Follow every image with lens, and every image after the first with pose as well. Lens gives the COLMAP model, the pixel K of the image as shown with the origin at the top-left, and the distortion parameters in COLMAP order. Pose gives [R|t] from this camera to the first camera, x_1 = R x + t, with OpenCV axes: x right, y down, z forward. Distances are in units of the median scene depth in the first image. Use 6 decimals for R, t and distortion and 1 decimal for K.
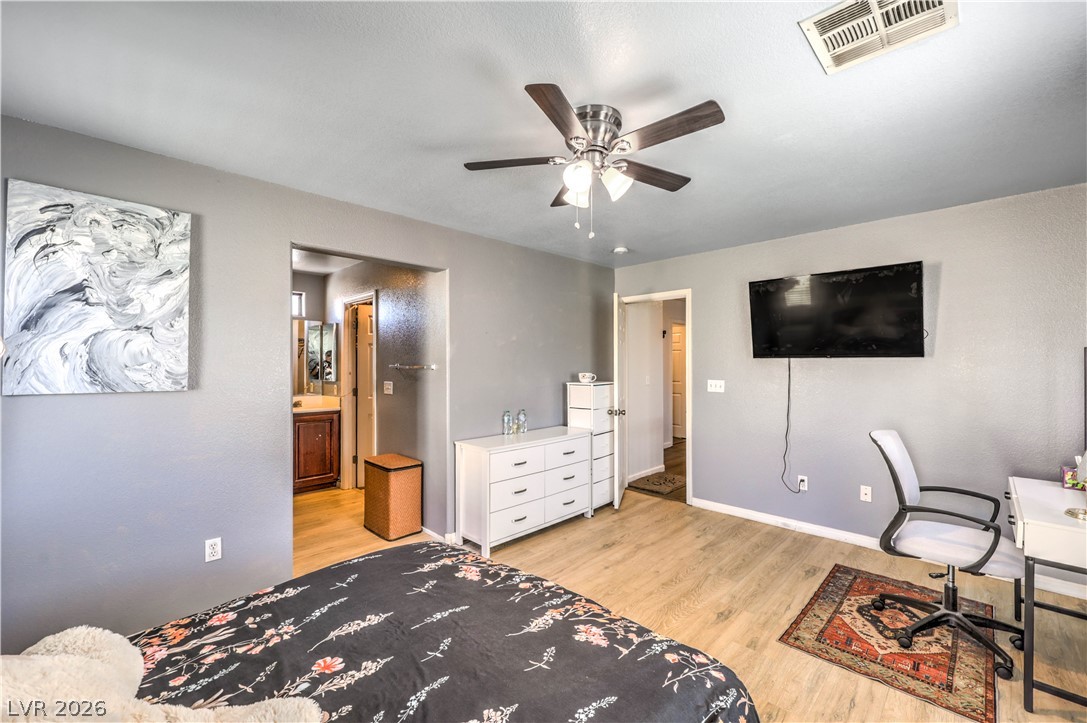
lens RADIAL K [[441.5, 0, 543.5], [0, 441.5, 361.5], [0, 0, 1]] dist [-0.000943, -0.000105]
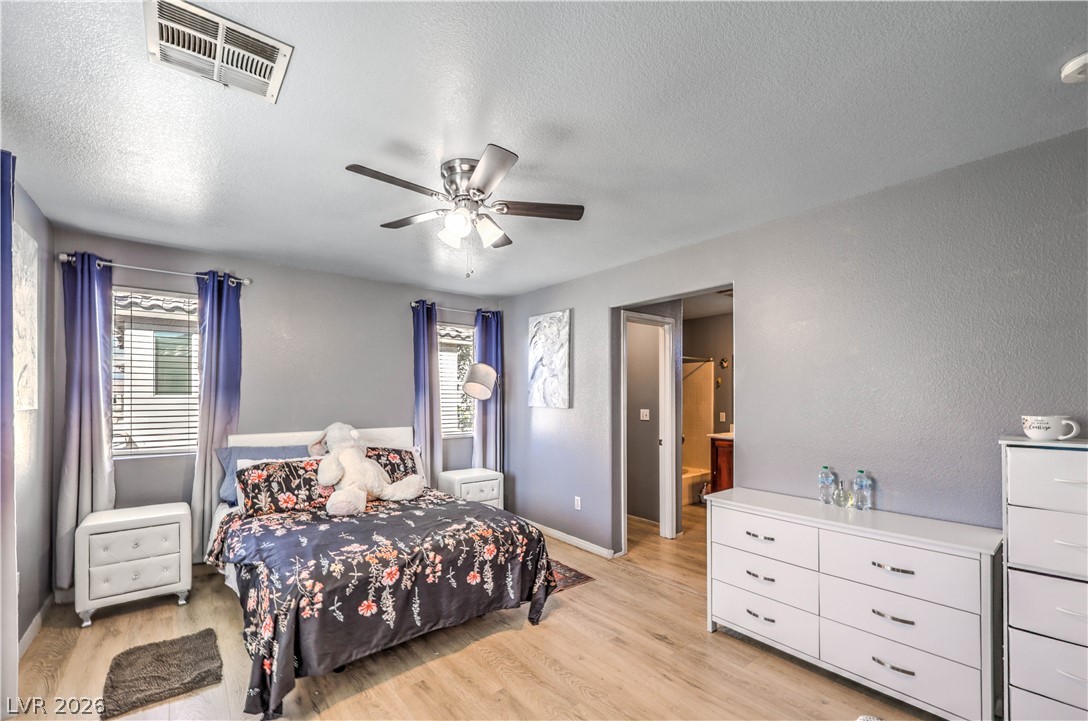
lens RADIAL K [[445.5, 0, 544.8], [0, 445.5, 395.0], [0, 0, 1]] dist [-0.000330, 0.000040]
pose [[-0.096739, 0.001186, -0.995309, 1.128673], [0.003390, 0.999994, 0.000862, 0.010336], [0.995304, -0.003290, -0.096743, 1.212245]]
